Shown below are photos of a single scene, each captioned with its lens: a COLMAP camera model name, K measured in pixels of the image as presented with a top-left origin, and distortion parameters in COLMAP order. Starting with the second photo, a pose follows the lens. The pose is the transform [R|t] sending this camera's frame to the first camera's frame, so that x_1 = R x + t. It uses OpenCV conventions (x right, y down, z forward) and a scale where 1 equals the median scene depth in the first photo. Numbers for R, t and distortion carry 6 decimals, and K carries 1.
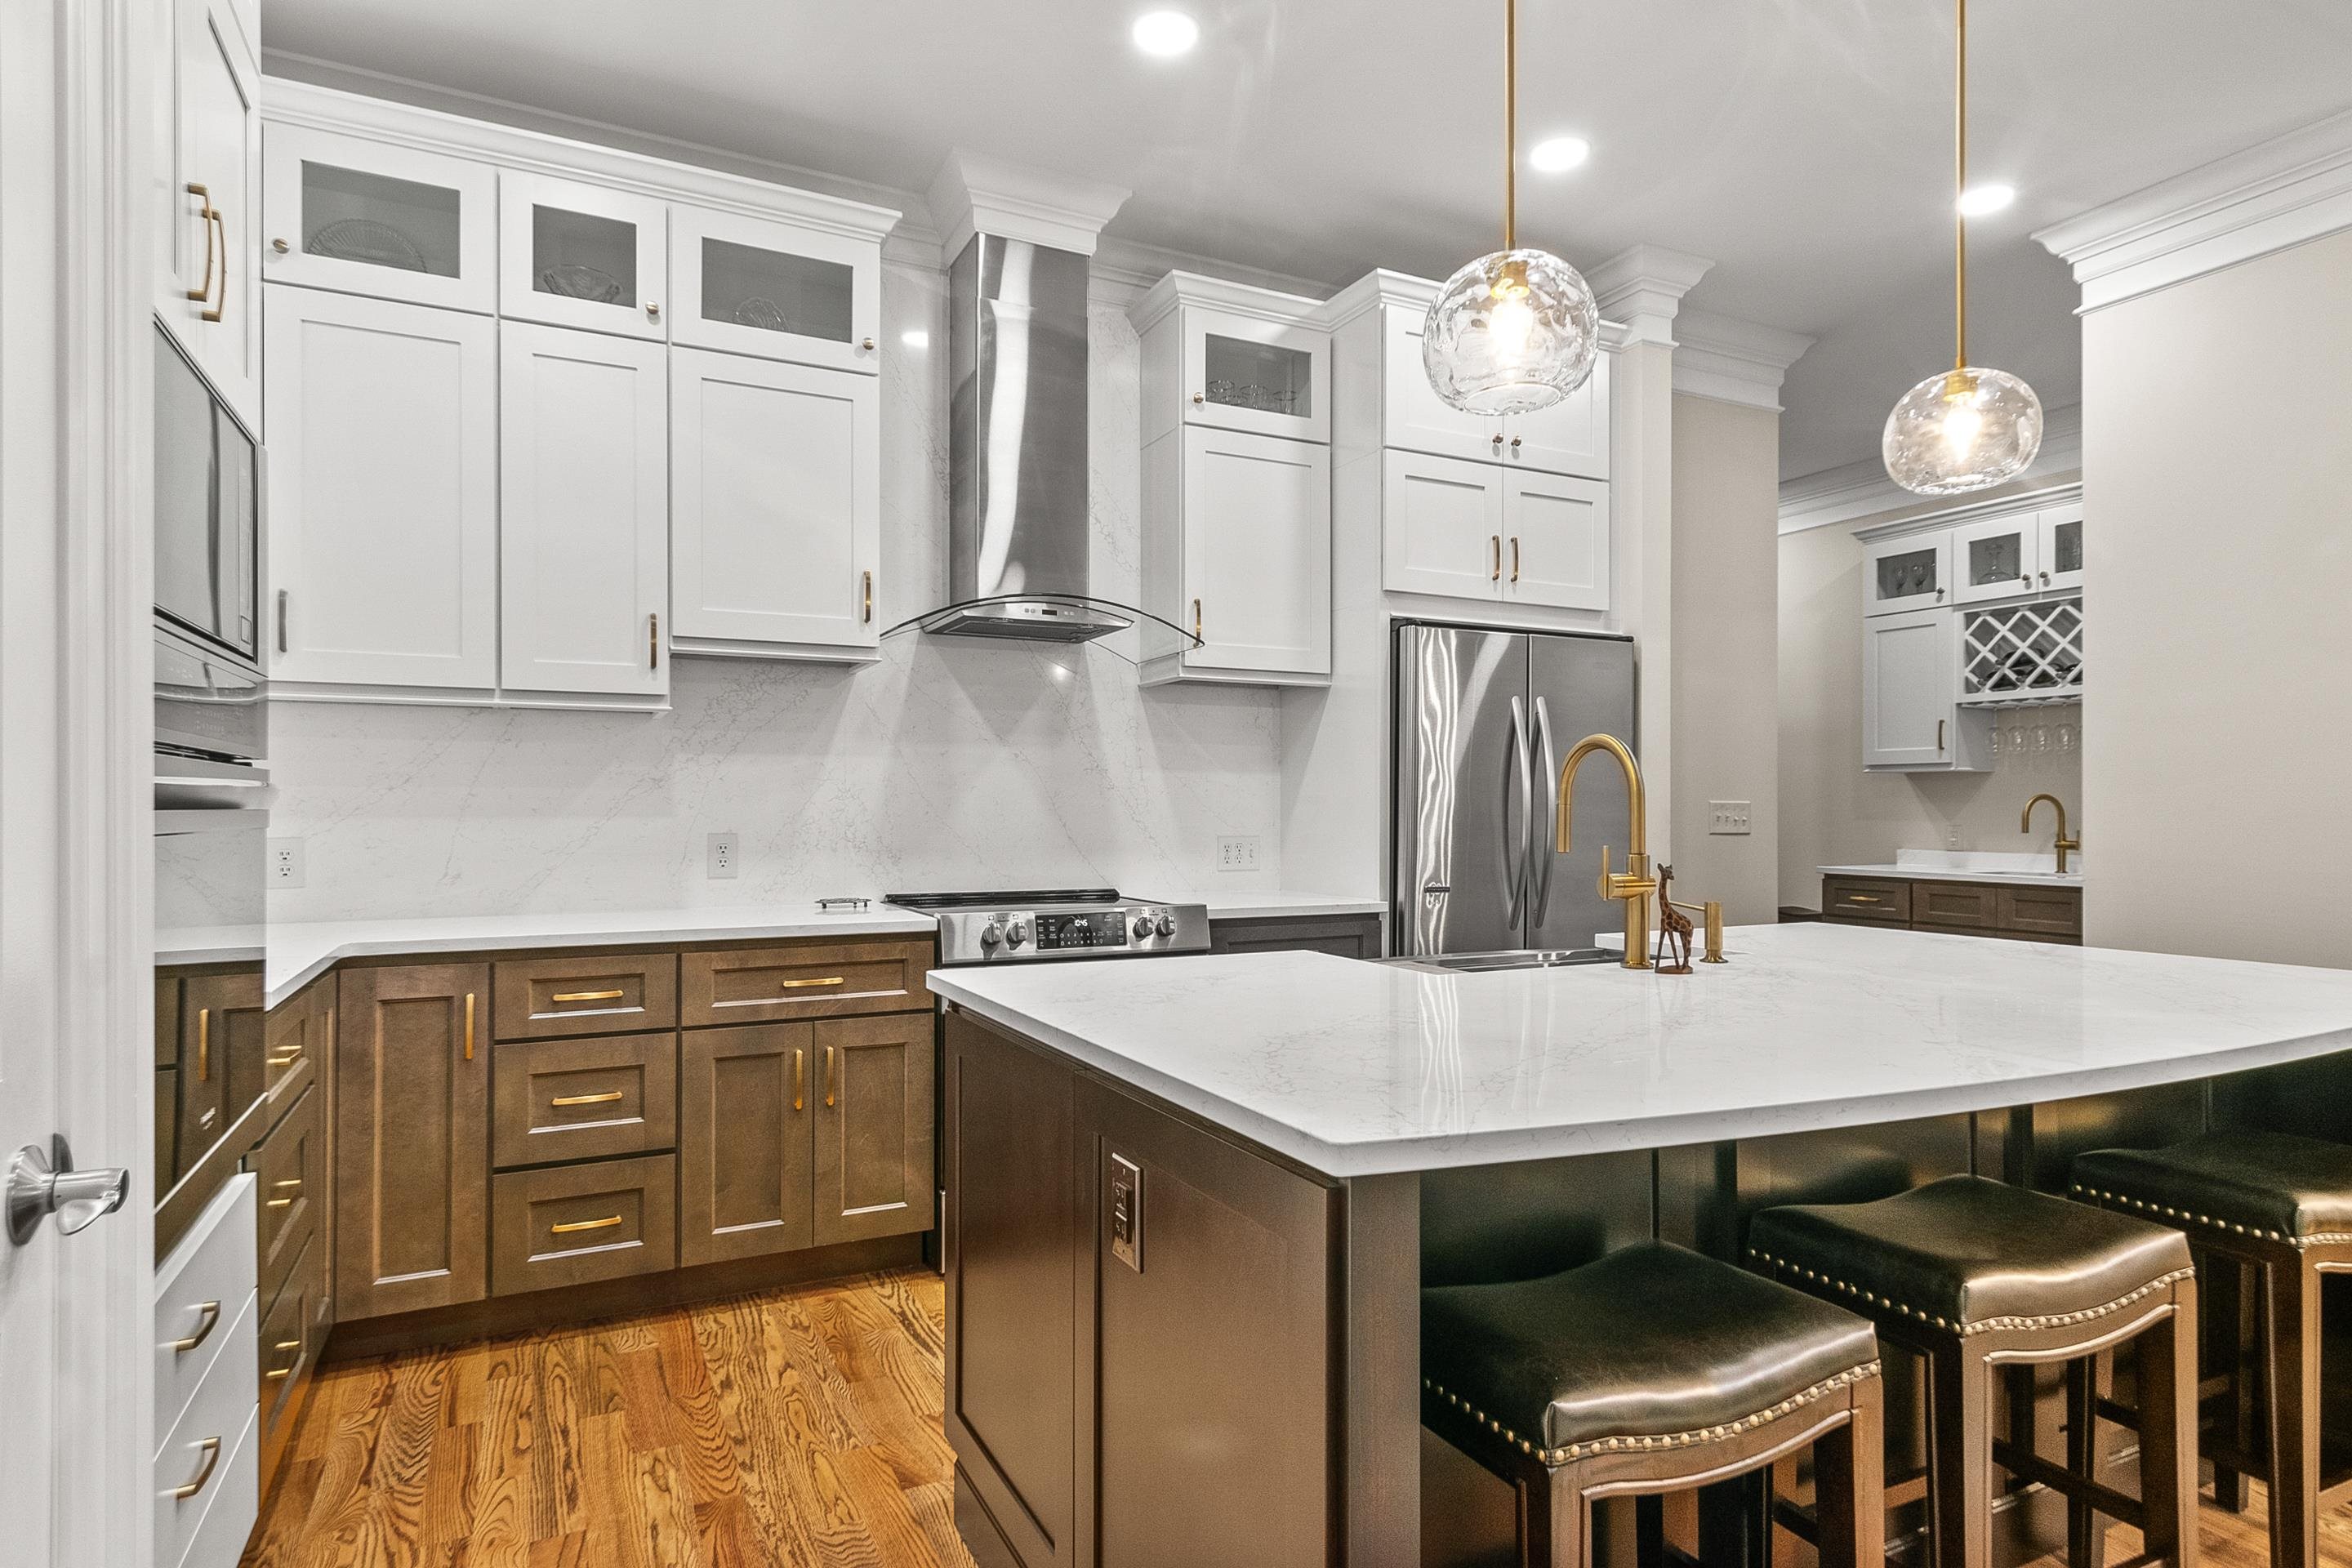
lens RADIAL K [[1324.5, 0, 1160.0], [0, 1324.5, 799.9], [0, 0, 1]] dist [-0.004820, 0.005298]
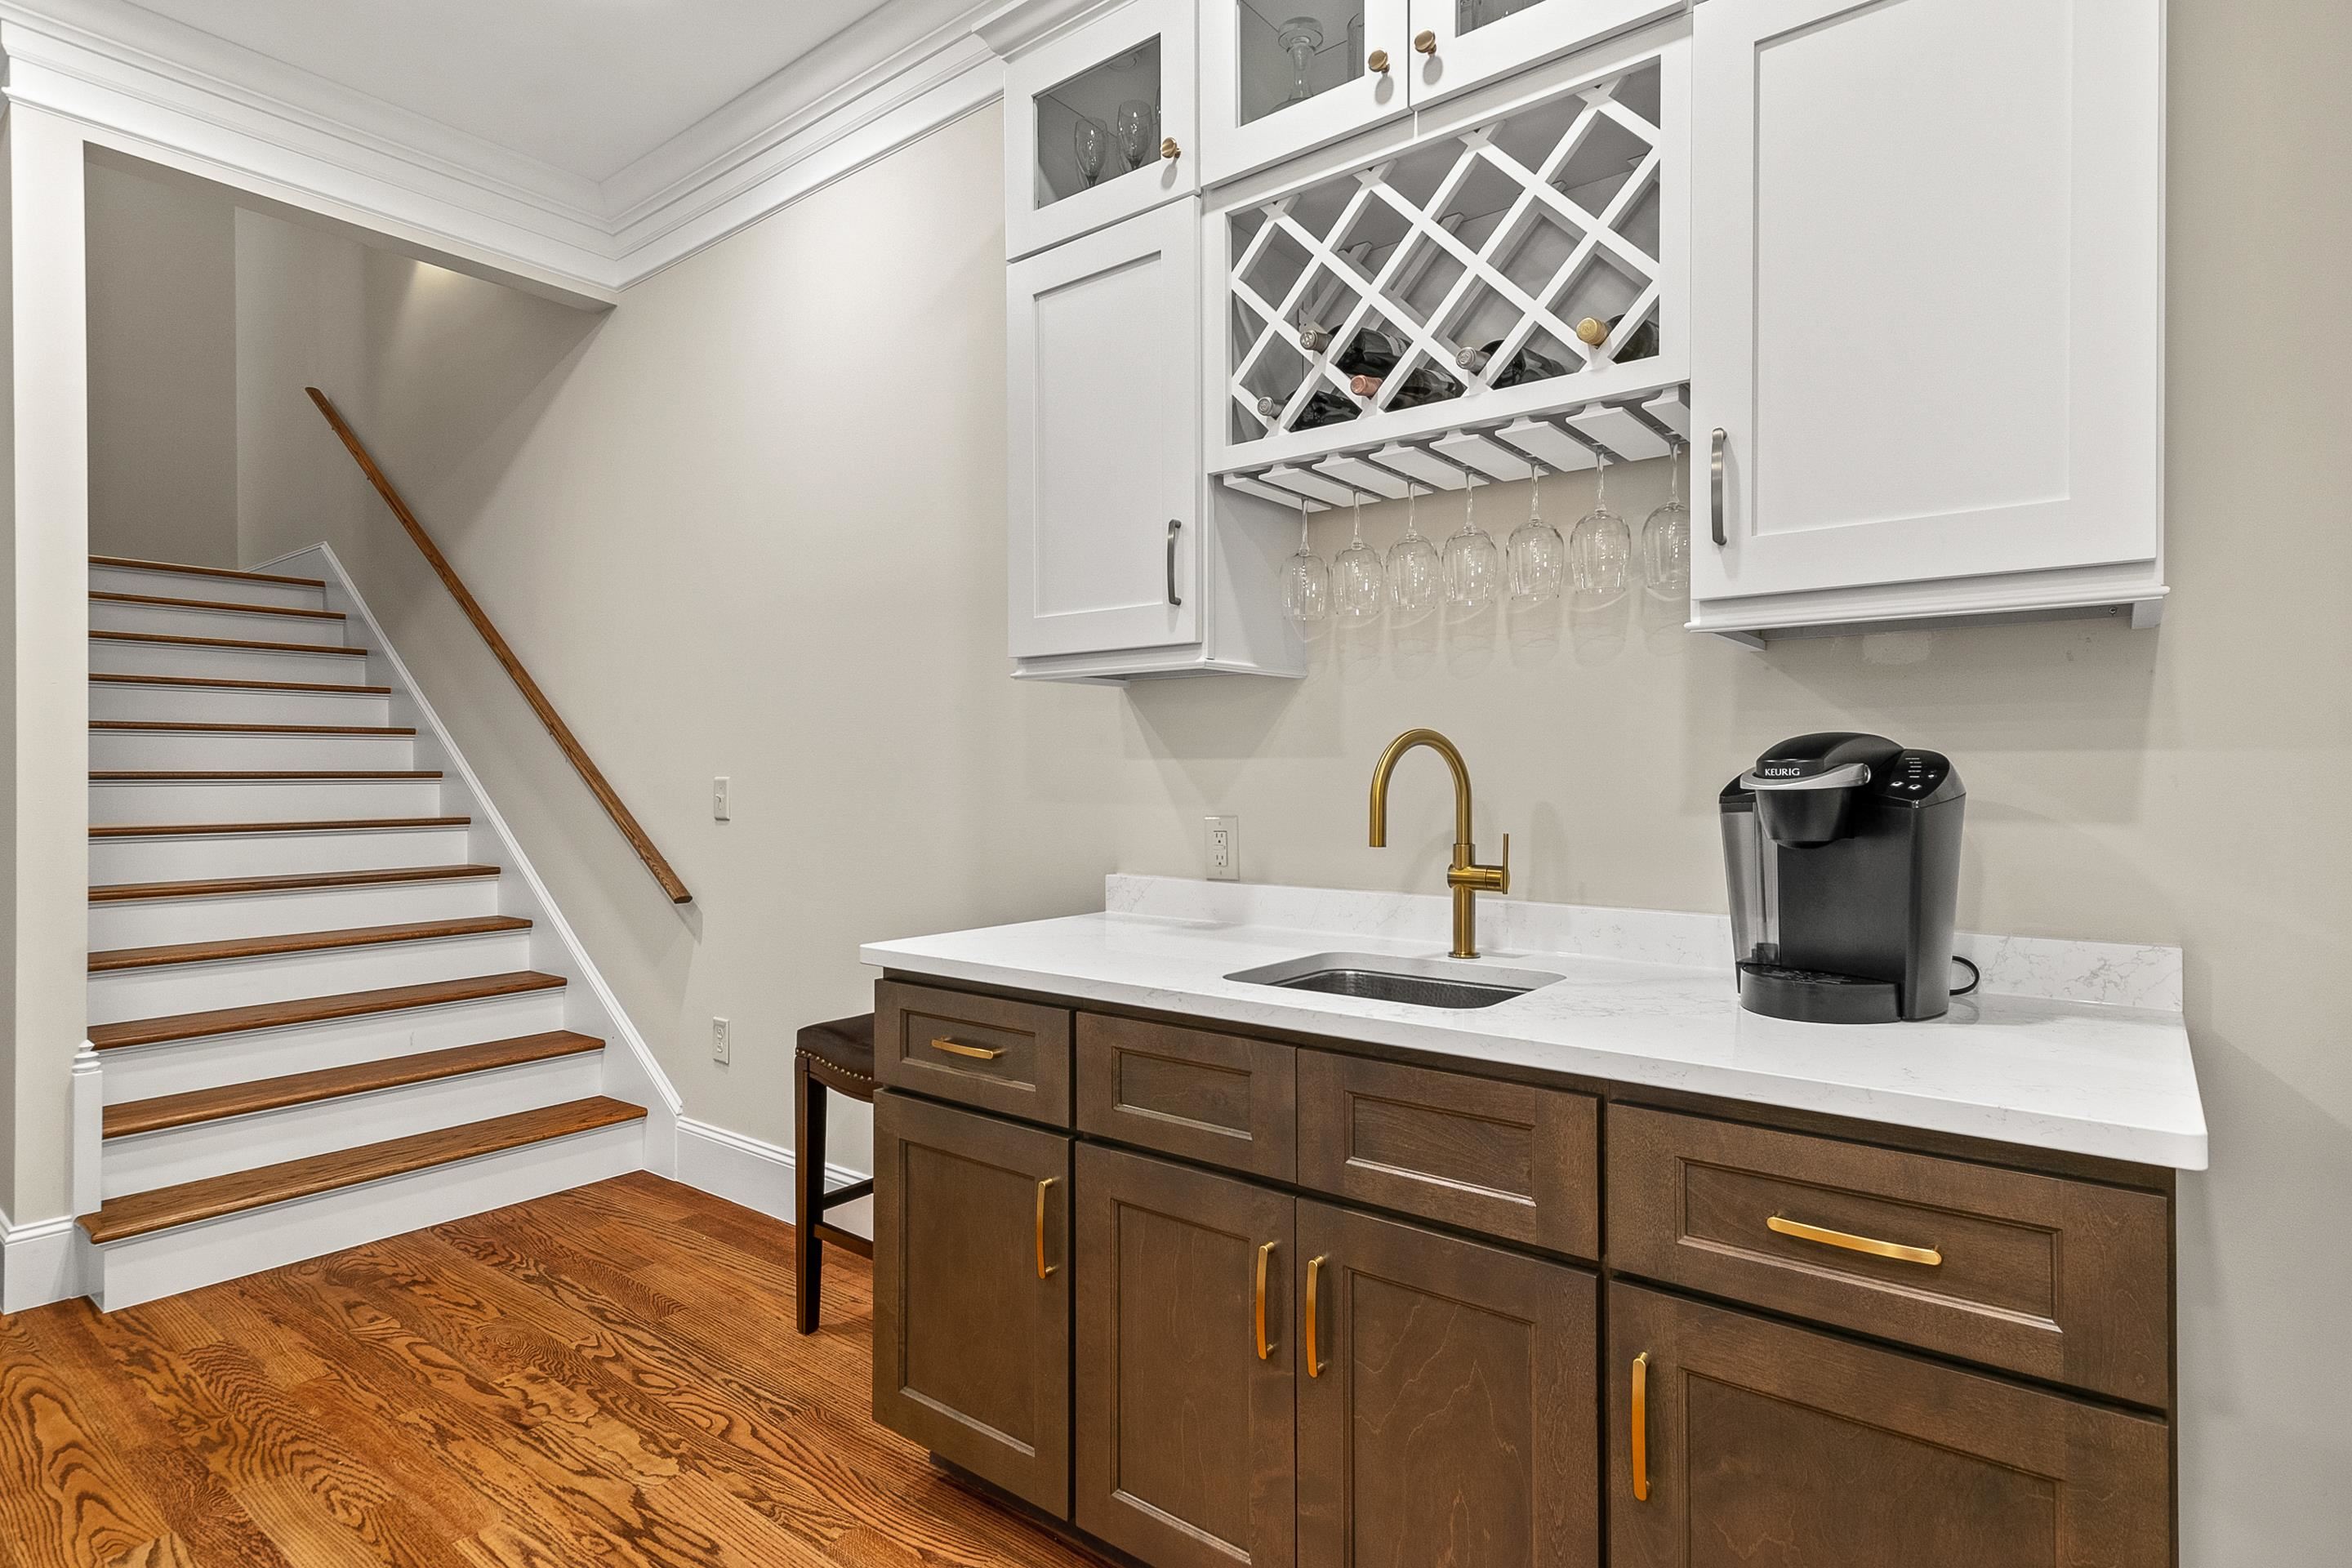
lens RADIAL K [[1201.4, 0, 1183.2], [0, 1201.4, 773.4], [0, 0, 1]] dist [0.003949, 0.000088]
pose [[0.907402, -0.007257, 0.420202, 0.478319], [0.003424, 0.999945, 0.009875, 0.004201], [-0.420251, -0.007522, 0.907377, 0.739485]]
